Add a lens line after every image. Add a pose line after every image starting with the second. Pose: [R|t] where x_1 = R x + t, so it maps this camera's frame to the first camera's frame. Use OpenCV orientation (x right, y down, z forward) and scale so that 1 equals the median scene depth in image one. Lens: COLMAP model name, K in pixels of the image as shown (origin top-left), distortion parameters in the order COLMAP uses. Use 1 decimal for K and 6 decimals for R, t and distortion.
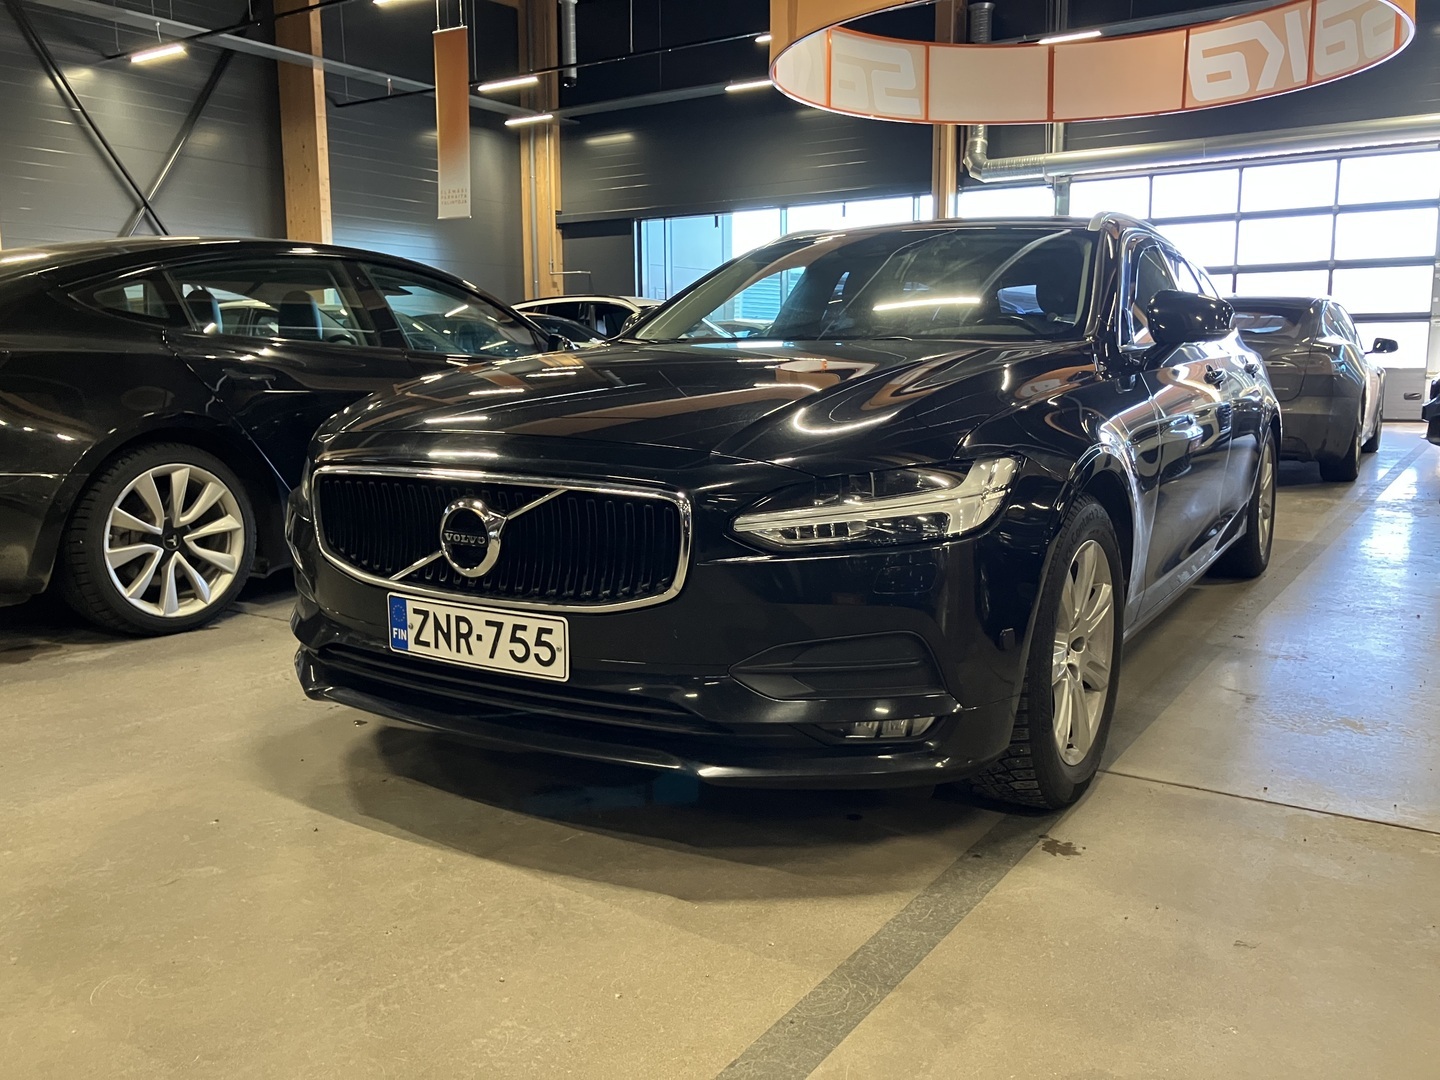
lens RADIAL K [[1190.0, 0, 722.4], [0, 1190.0, 573.1], [0, 0, 1]] dist [-0.014736, -0.004481]
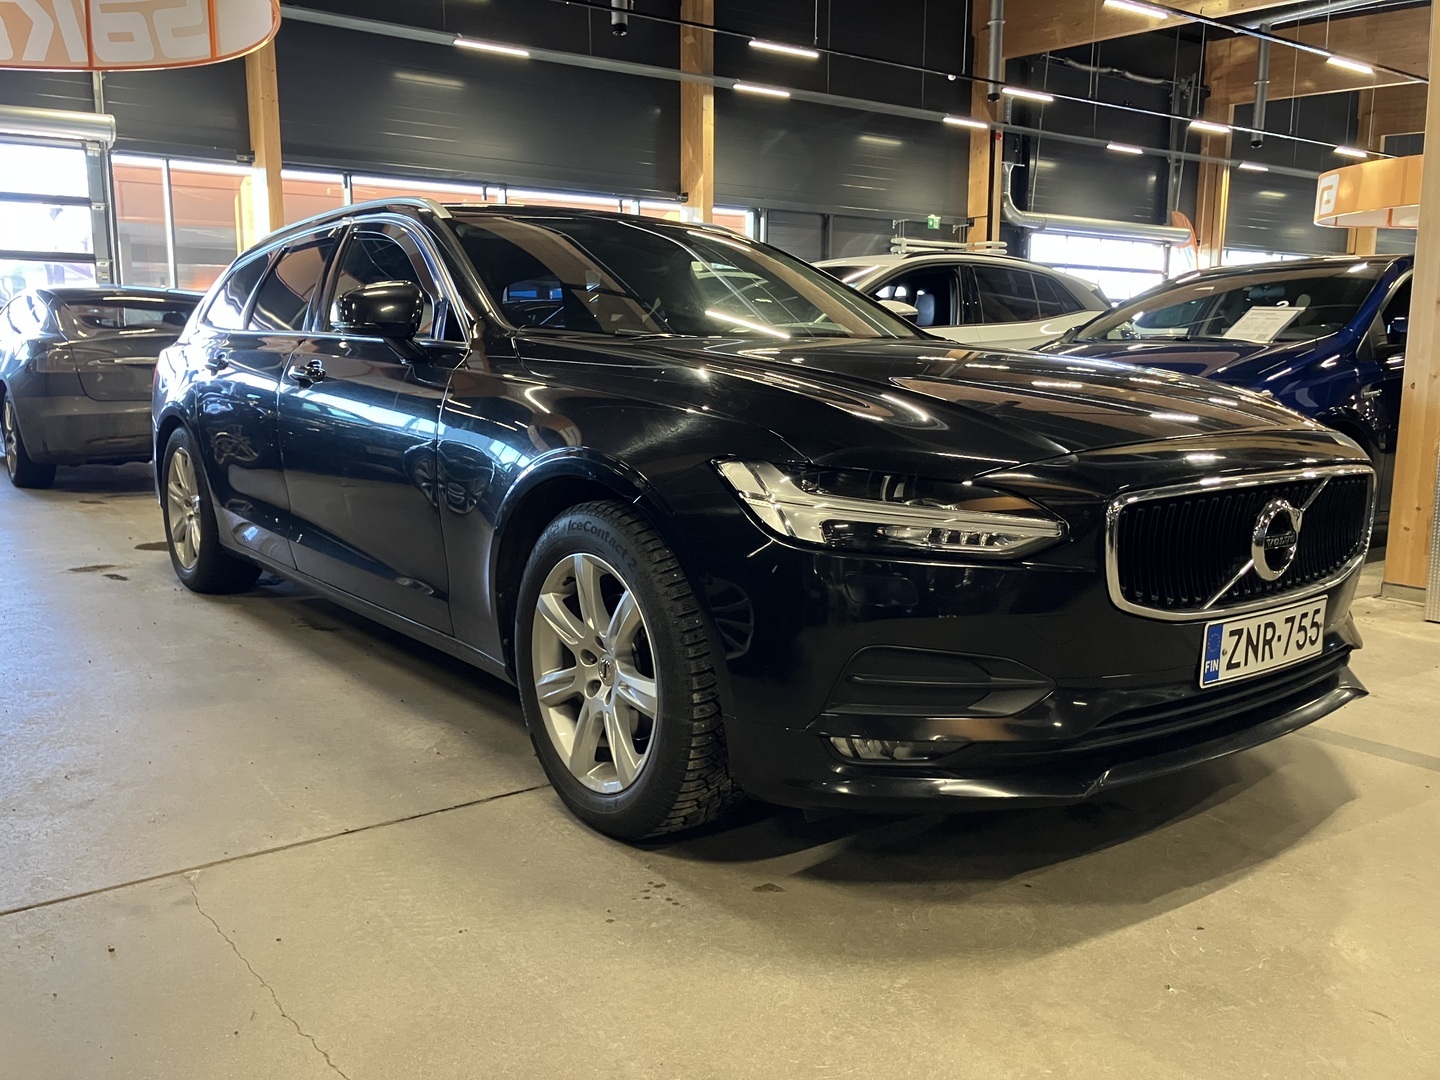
lens RADIAL K [[1165.9, 0, 723.8], [0, 1165.9, 589.0], [0, 0, 1]] dist [0.006372, 0.010706]
pose [[0.364696, -0.175530, 0.914432, -1.228029], [0.160443, 0.979228, 0.123979, -0.177214], [-0.917200, 0.101500, 0.385283, 1.019212]]
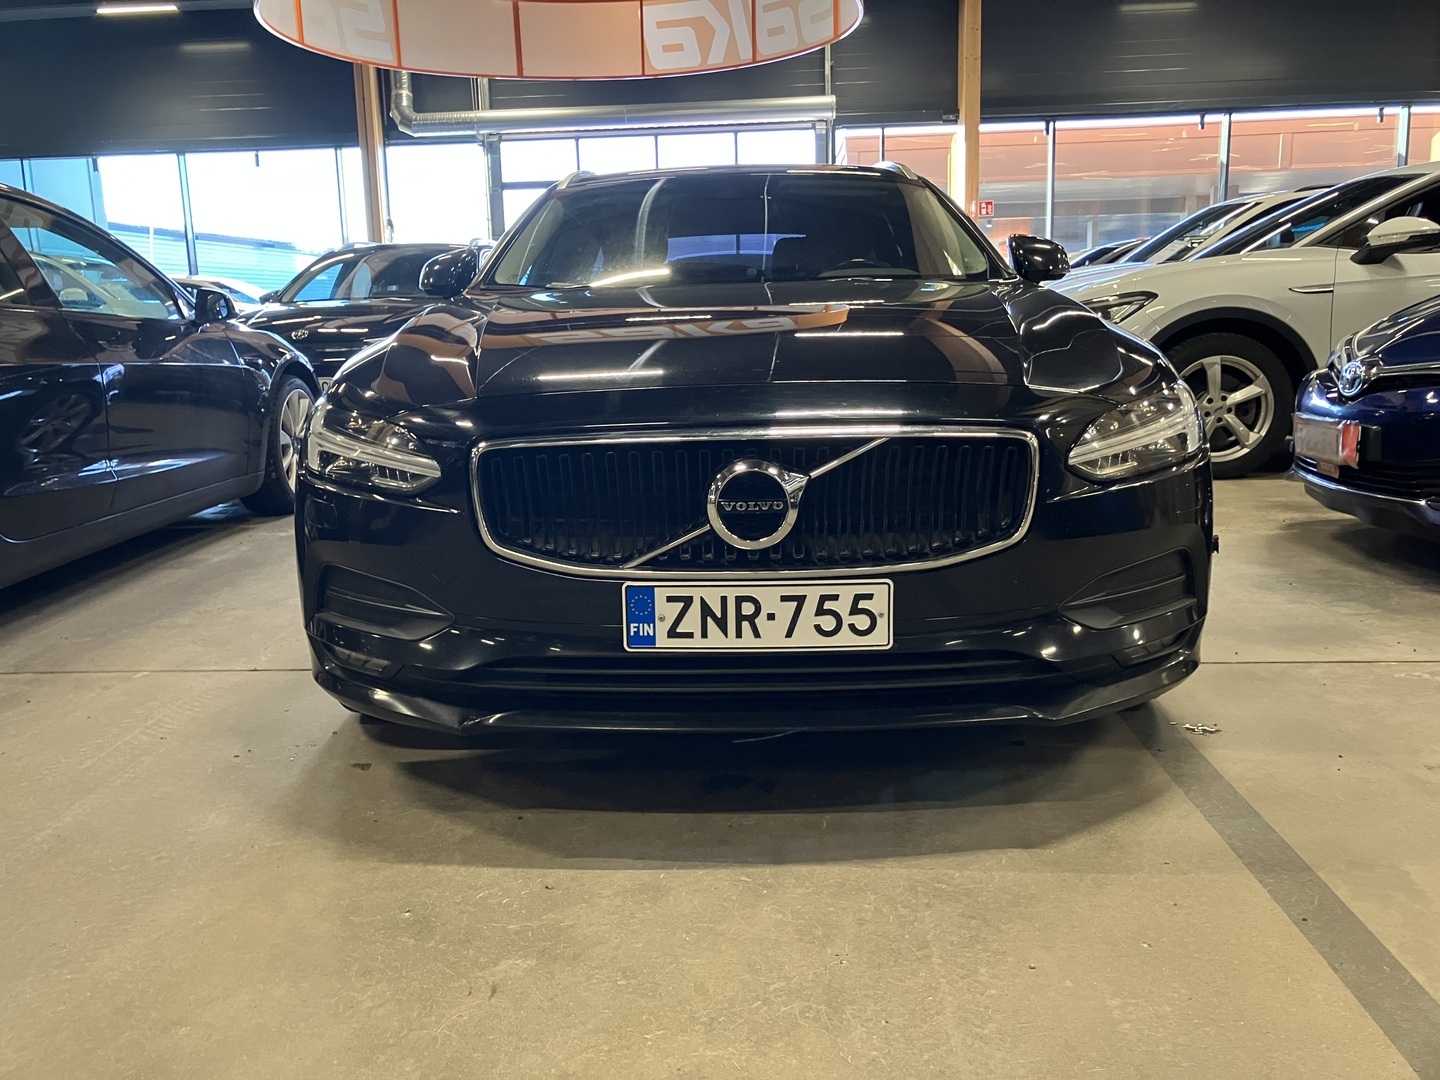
lens RADIAL K [[1187.1, 0, 720.0], [0, 1187.1, 540.0], [0, 0, 1]] dist [0.002498, -0.001963]
pose [[0.864561, -0.111526, 0.489996, -0.645308], [0.108754, 0.993479, 0.034233, -0.035611], [-0.490619, 0.023693, 0.871052, 0.244841]]
